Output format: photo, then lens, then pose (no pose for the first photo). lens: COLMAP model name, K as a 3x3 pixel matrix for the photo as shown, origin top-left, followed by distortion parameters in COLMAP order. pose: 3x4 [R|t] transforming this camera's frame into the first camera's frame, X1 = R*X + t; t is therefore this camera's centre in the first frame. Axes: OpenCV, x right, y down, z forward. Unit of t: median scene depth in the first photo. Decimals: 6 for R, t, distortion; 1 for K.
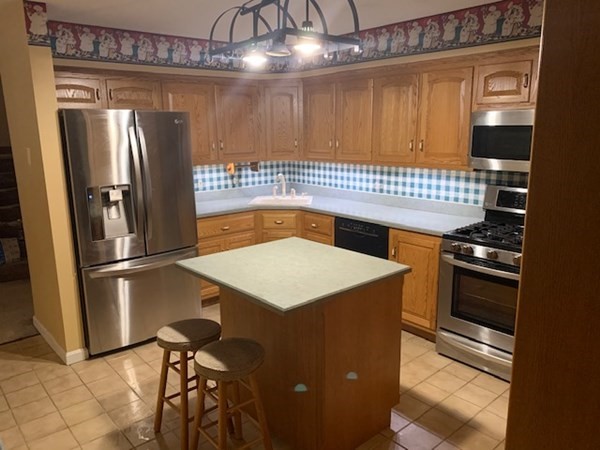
lens RADIAL K [[457.1, 0, 302.0], [0, 457.1, 222.7], [0, 0, 1]] dist [0.110619, -0.184552]
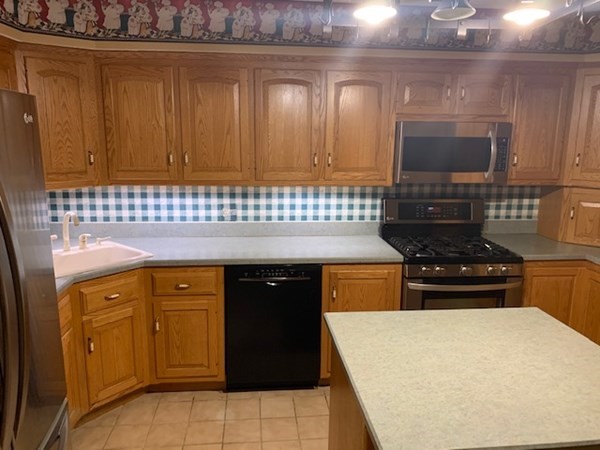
lens RADIAL K [[457.1, 0, 302.0], [0, 457.1, 222.7], [0, 0, 1]] dist [0.110619, -0.184552]
pose [[0.580226, -0.141198, 0.802123, -0.389600], [0.146590, 0.986879, 0.067684, -0.102571], [-0.801155, 0.078311, 0.593311, 0.485543]]
